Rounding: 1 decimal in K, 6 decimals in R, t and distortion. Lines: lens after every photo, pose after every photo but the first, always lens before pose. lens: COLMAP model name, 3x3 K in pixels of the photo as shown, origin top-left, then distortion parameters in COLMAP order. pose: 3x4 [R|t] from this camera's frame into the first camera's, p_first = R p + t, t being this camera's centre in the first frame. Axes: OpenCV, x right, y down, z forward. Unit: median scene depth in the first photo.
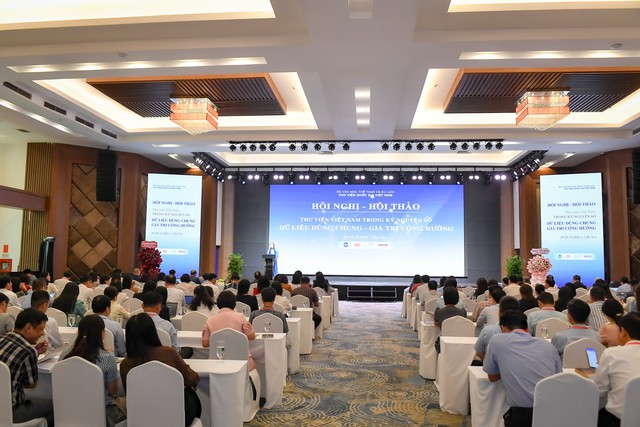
lens RADIAL K [[505.7, 0, 320.0], [0, 505.7, 213.5], [0, 0, 1]] dist [-0.010374, -0.003528]
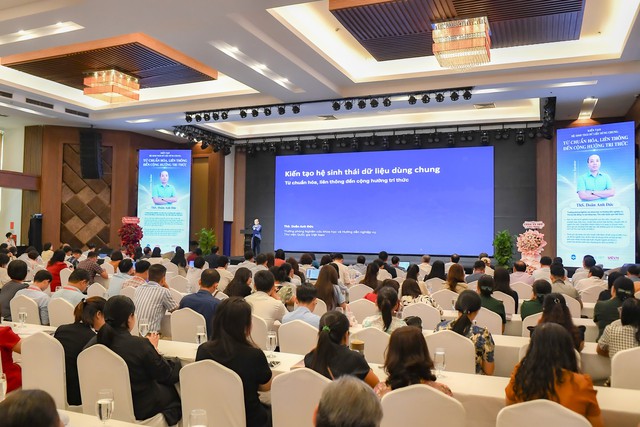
lens RADIAL K [[539.0, 0, 320.0], [0, 539.0, 213.5], [0, 0, 1]] dist [-0.005498, -0.000053]
pose [[0.955504, -0.011772, -0.294743, 0.353602], [0.025008, 0.998839, 0.041178, 0.013139], [0.293916, -0.046717, 0.954689, 0.084411]]
